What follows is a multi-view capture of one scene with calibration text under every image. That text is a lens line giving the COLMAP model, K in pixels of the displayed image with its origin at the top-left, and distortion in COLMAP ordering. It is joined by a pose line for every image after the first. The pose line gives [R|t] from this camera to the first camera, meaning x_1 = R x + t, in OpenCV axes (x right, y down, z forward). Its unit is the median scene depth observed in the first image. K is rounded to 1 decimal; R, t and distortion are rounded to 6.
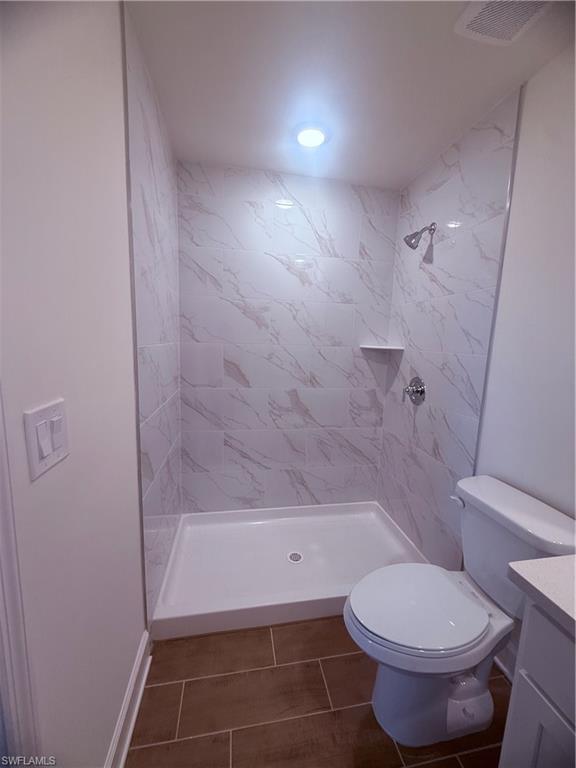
lens RADIAL K [[305.7, 0, 285.6], [0, 305.7, 385.0], [0, 0, 1]] dist [0.001690, -0.000167]
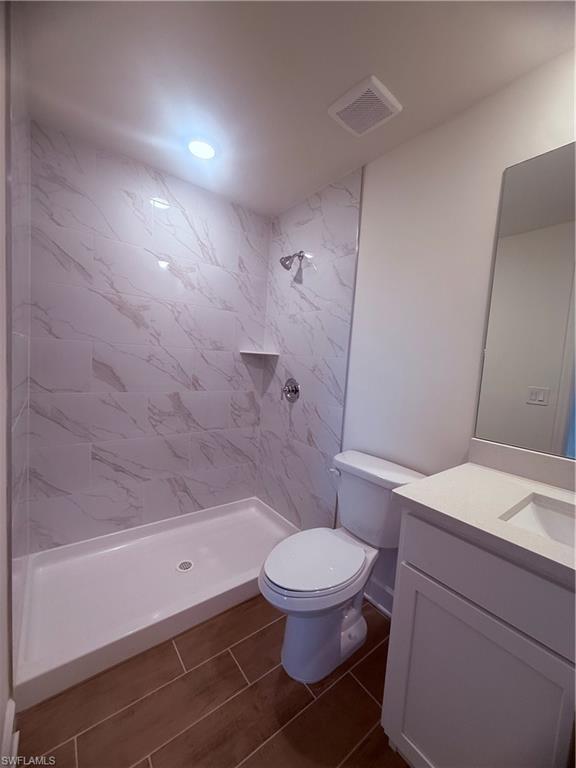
lens RADIAL K [[305.7, 0, 286.0], [0, 305.7, 384.6], [0, 0, 1]] dist [0.001690, -0.000167]
pose [[0.889604, -0.010967, 0.456601, -0.123021], [0.030519, 0.998905, -0.035467, 0.038781], [-0.455712, 0.045487, 0.888964, -0.026491]]
